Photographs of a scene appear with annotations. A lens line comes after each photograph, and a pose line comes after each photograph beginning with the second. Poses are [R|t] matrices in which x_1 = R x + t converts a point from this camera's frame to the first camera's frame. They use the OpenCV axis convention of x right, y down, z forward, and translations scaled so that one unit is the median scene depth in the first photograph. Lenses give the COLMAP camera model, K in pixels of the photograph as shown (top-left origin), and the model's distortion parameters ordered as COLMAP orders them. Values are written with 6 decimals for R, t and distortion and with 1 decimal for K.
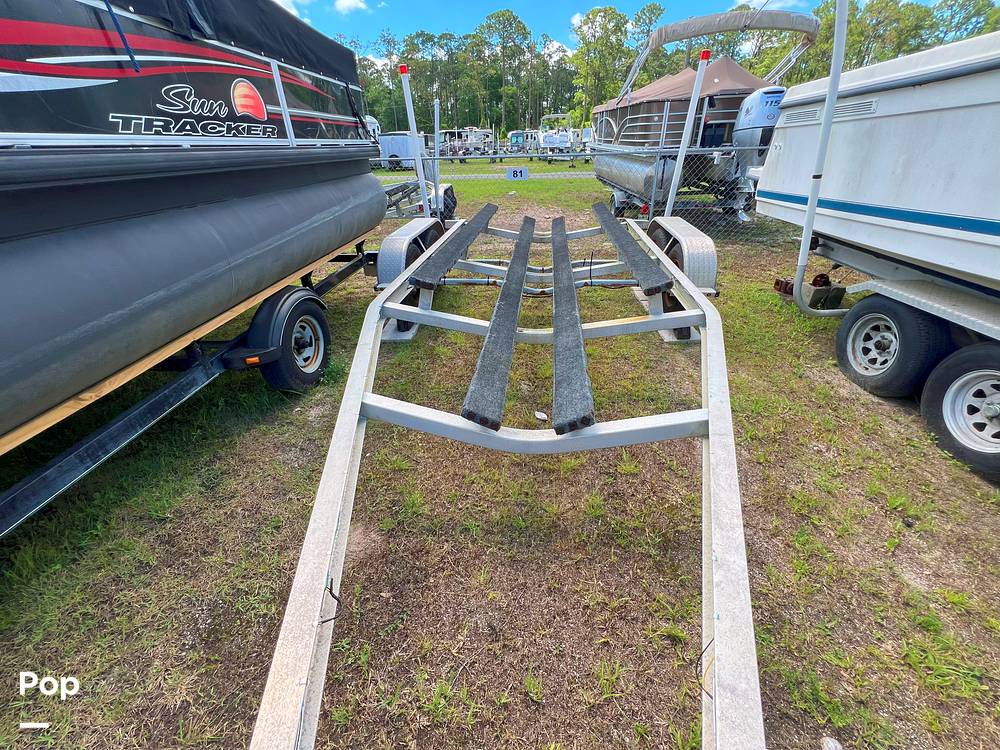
lens RADIAL K [[399.0, 0, 498.5], [0, 399.0, 375.6], [0, 0, 1]] dist [-0.002151, 0.000433]
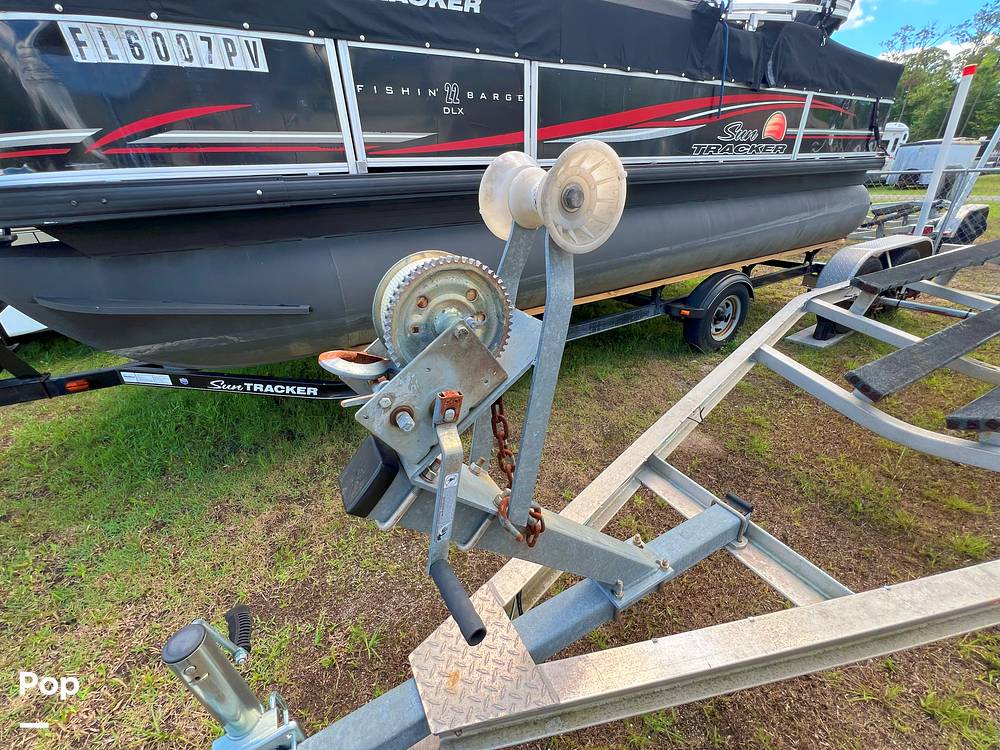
lens RADIAL K [[399.0, 0, 499.0], [0, 399.0, 376.4], [0, 0, 1]] dist [-0.002151, 0.000433]
pose [[0.562537, 0.366475, -0.741112, 0.107738], [-0.390047, 0.908005, 0.152939, 0.164988], [0.728982, 0.203035, 0.653729, -0.276480]]
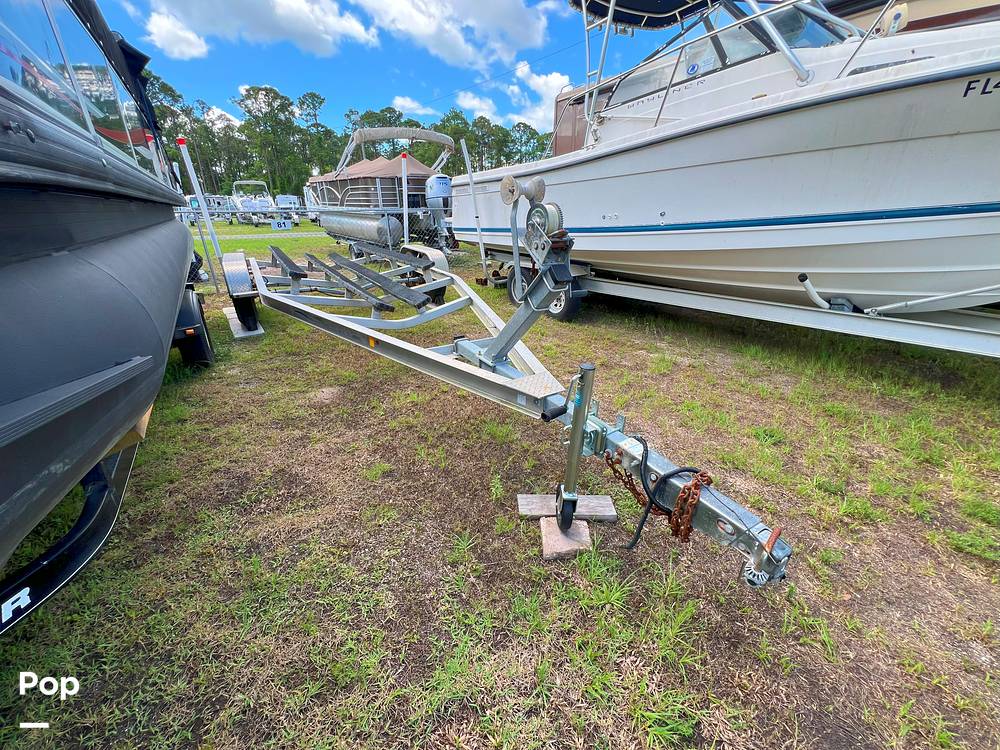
lens RADIAL K [[399.0, 0, 499.1], [0, 399.0, 376.5], [0, 0, 1]] dist [-0.002151, 0.000433]
pose [[0.786150, -0.219123, 0.577887, -0.487798], [0.295651, 0.954446, -0.040293, 0.400729], [-0.542733, 0.202529, 0.815121, -0.585035]]
